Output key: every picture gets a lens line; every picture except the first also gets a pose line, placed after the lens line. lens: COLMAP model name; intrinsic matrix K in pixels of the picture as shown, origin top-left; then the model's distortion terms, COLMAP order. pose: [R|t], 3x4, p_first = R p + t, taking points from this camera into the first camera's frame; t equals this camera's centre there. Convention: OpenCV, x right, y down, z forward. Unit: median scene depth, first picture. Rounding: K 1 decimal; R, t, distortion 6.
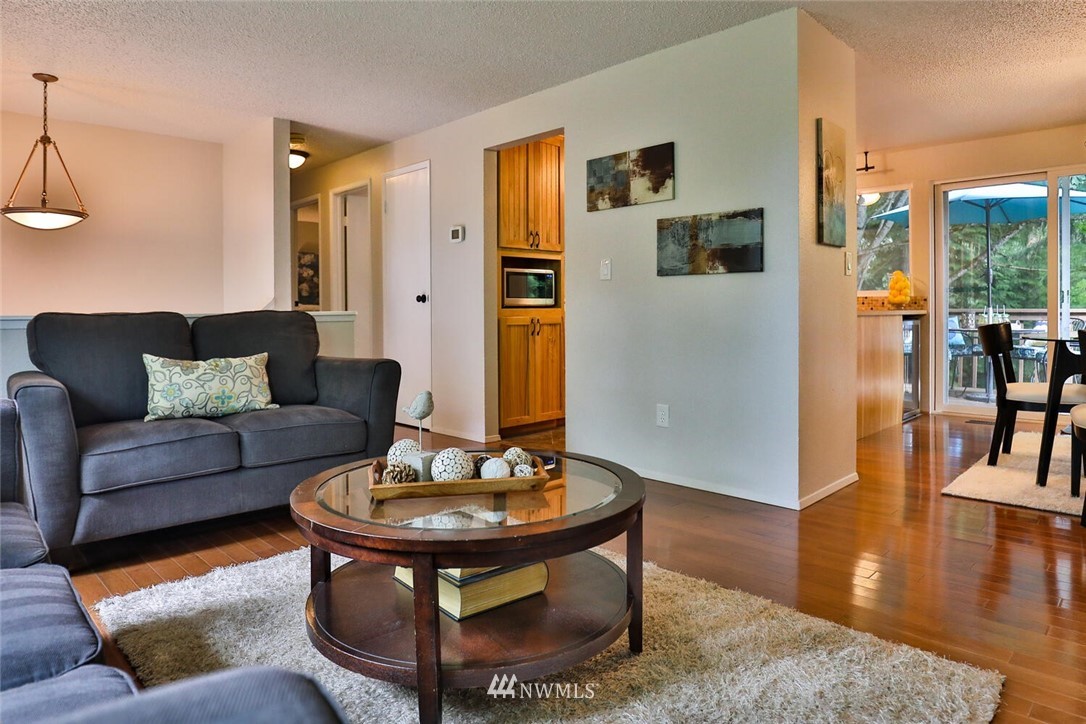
lens RADIAL K [[663.5, 0, 562.0], [0, 663.5, 317.2], [0, 0, 1]] dist [-0.007158, -0.000080]
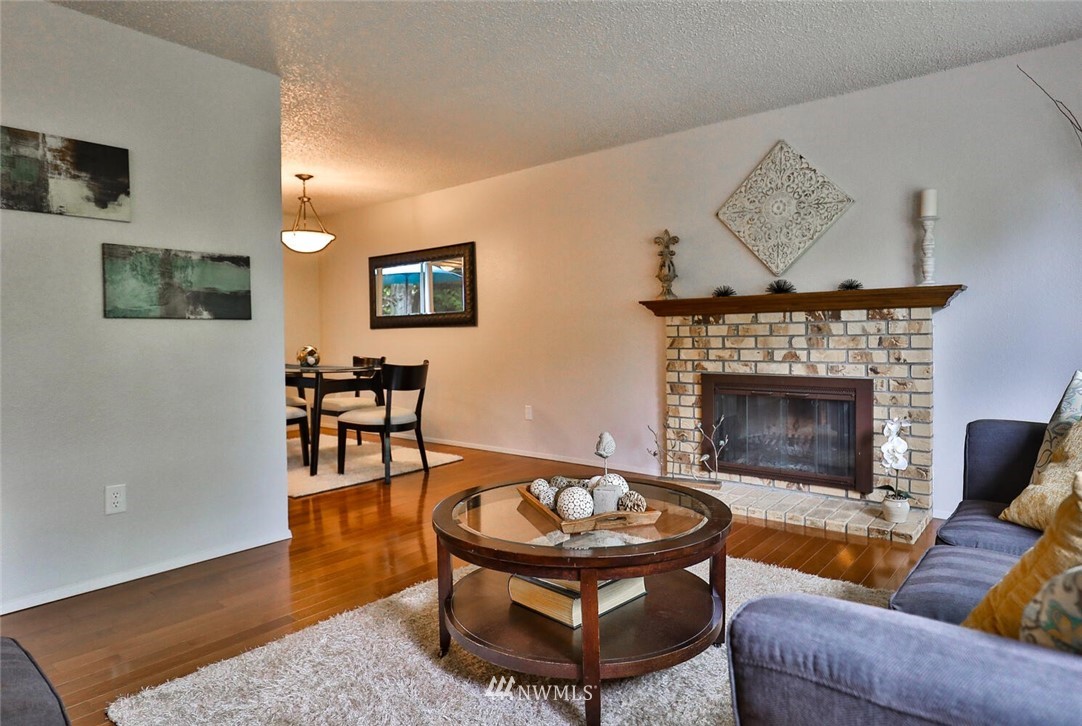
lens RADIAL K [[642.9, 0, 544.0], [0, 642.9, 347.1], [0, 0, 1]] dist [-0.000086, 0.001158]
pose [[-0.068261, -0.015930, 0.997540, -0.649330], [0.017500, 0.999700, 0.017162, -0.033389], [-0.997514, 0.018628, -0.067962, 0.570609]]
